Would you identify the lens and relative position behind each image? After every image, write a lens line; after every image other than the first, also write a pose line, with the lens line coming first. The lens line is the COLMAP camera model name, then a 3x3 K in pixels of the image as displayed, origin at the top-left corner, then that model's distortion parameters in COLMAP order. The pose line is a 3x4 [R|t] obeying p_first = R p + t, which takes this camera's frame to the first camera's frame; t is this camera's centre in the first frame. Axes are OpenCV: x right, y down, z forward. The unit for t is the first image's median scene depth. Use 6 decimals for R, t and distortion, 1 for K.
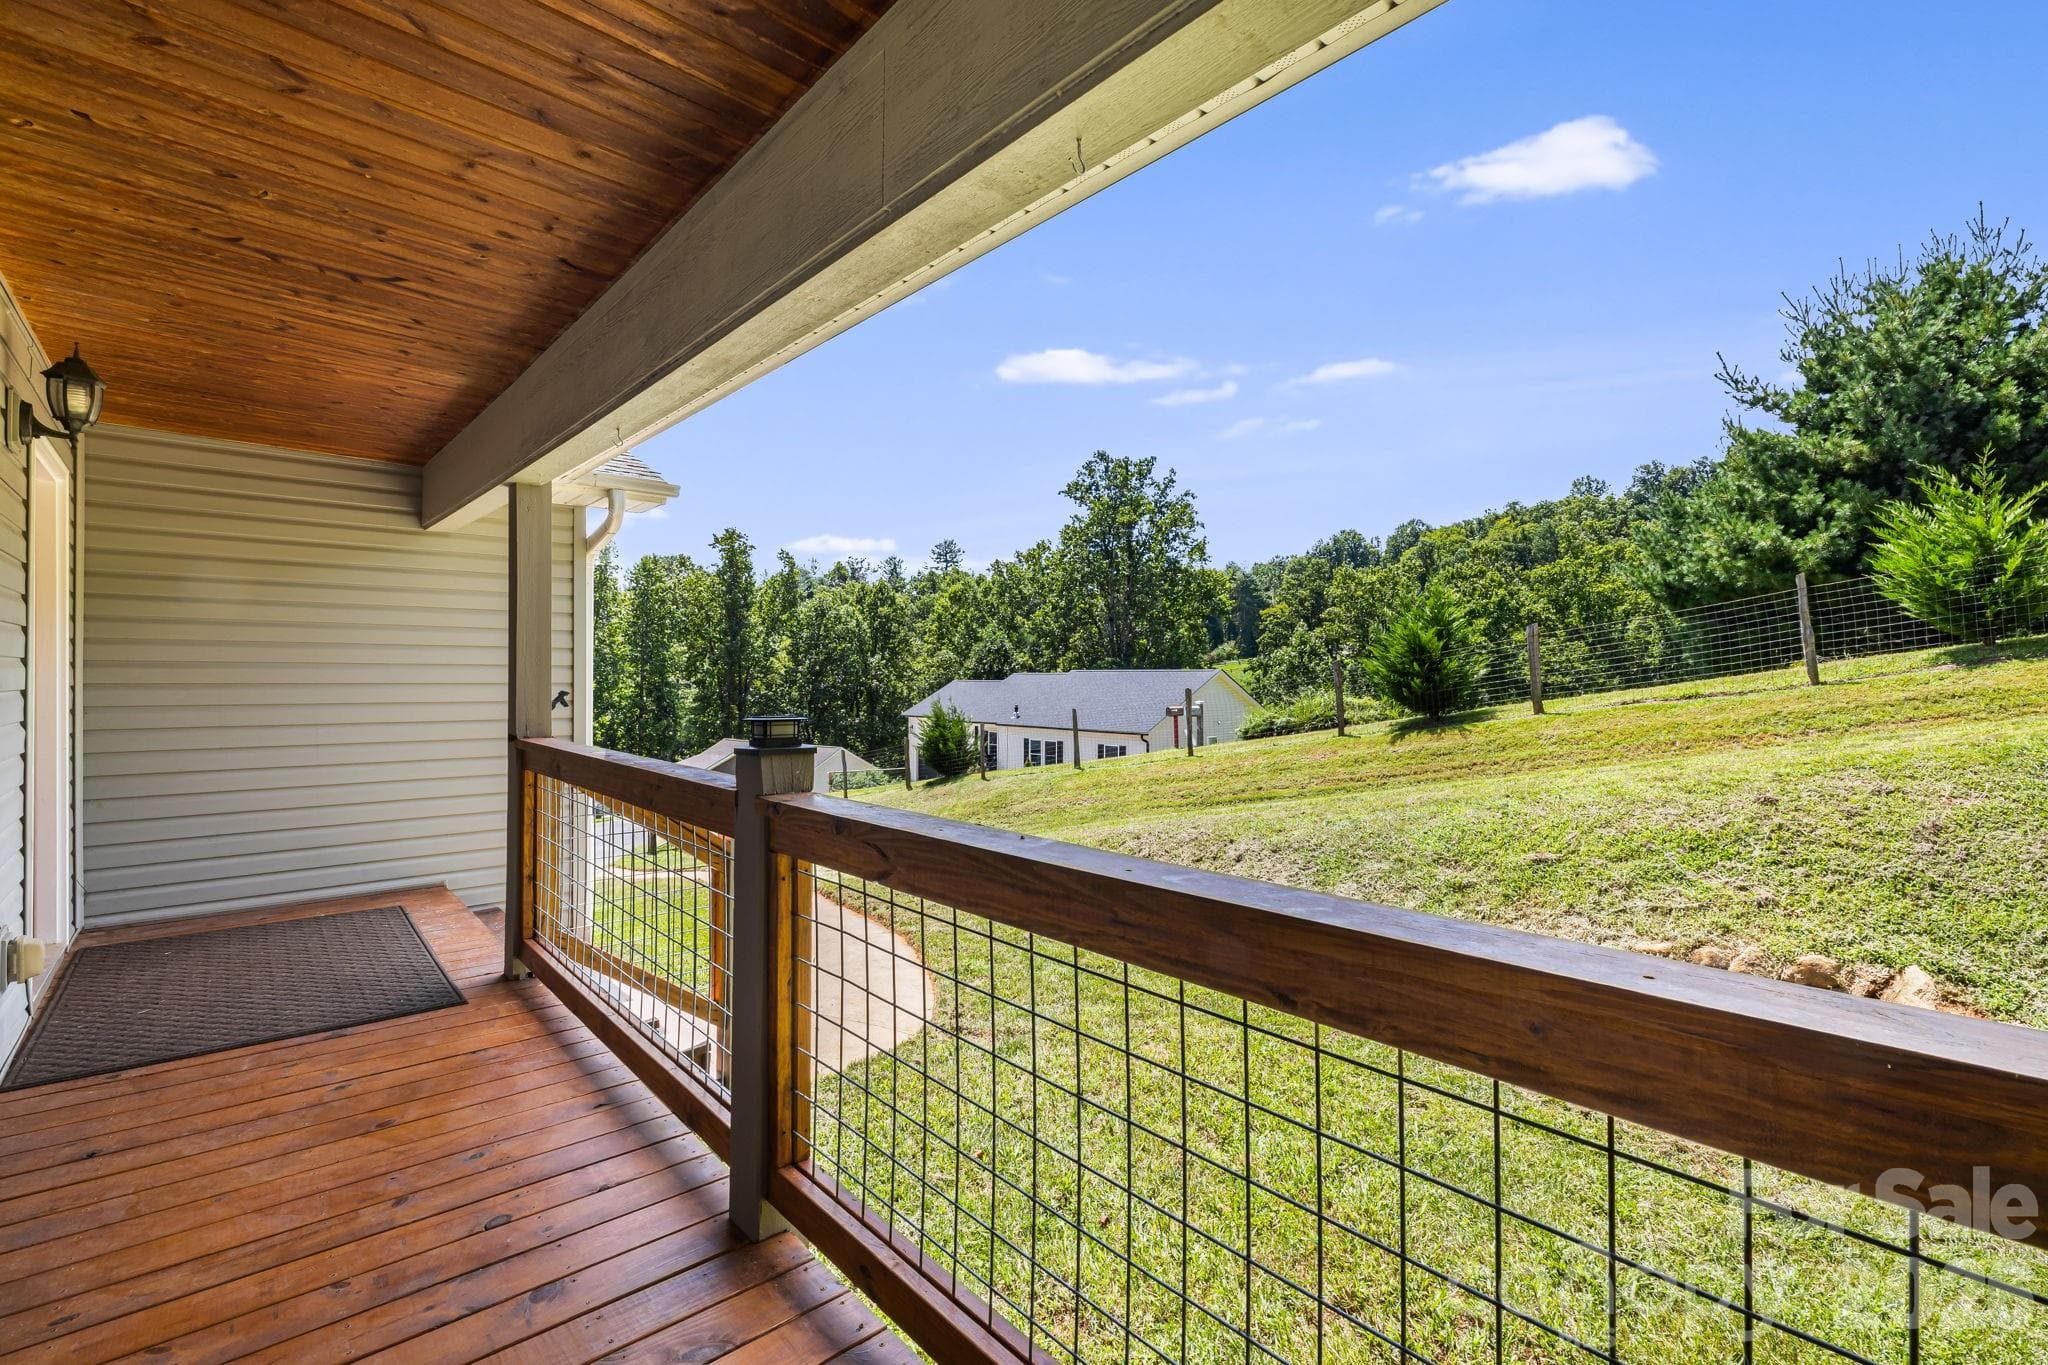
lens RADIAL K [[895.7, 0, 1017.2], [0, 895.7, 672.4], [0, 0, 1]] dist [-0.018150, -0.000358]
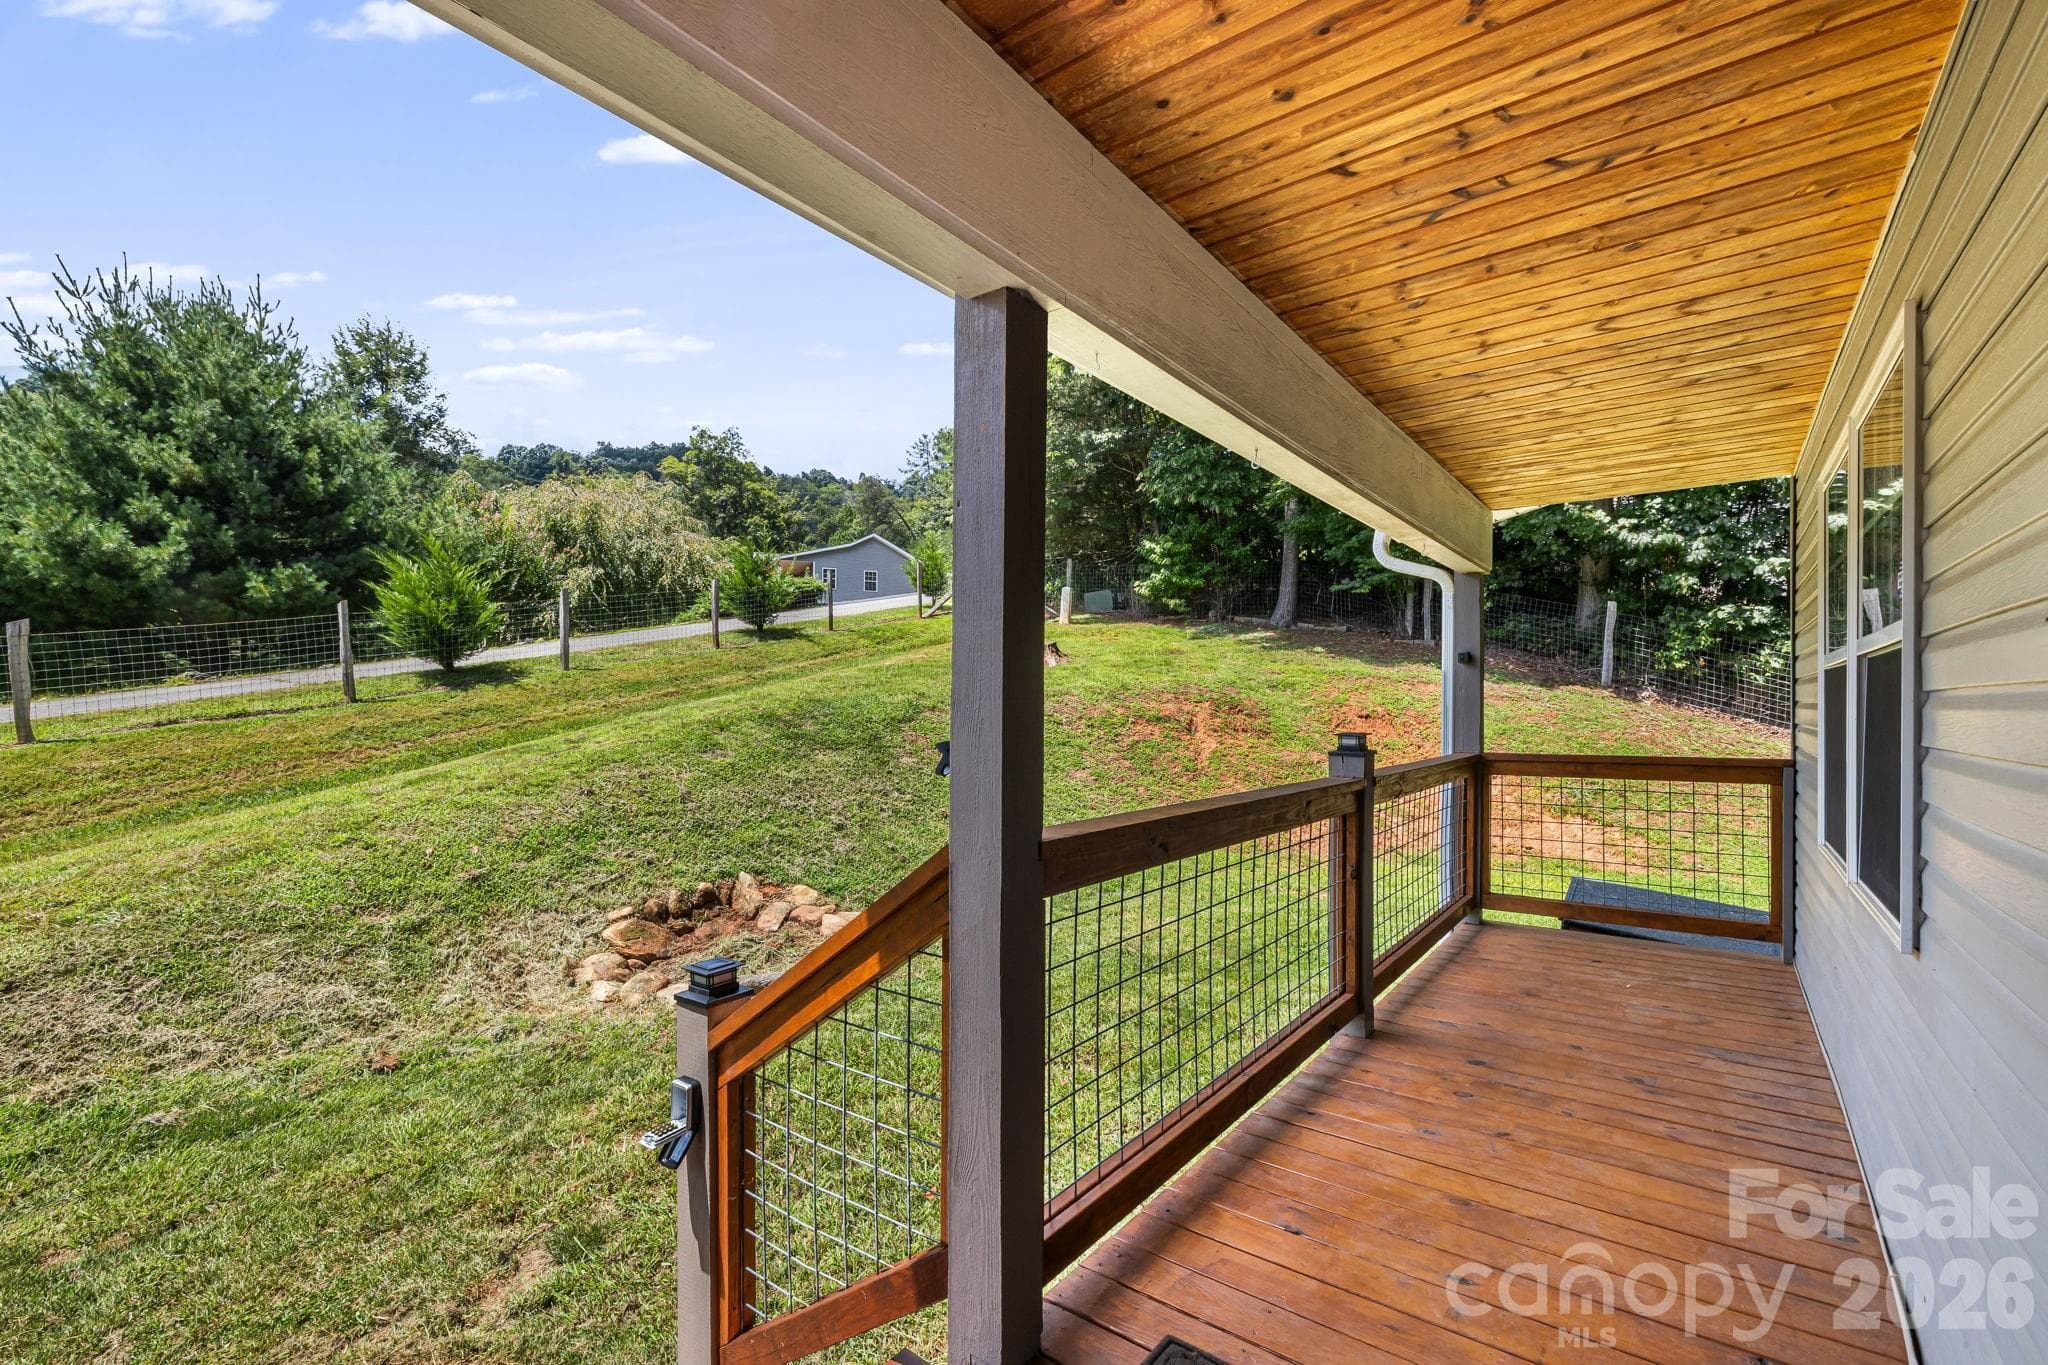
lens RADIAL K [[901.7, 0, 1023.0], [0, 901.7, 699.8], [0, 0, 1]] dist [-0.000444, -0.000142]
pose [[-0.178060, -0.001618, 0.984018, -0.233018], [-0.014557, 0.999894, -0.000990, -0.000953], [-0.983912, -0.014500, -0.178065, 0.244955]]
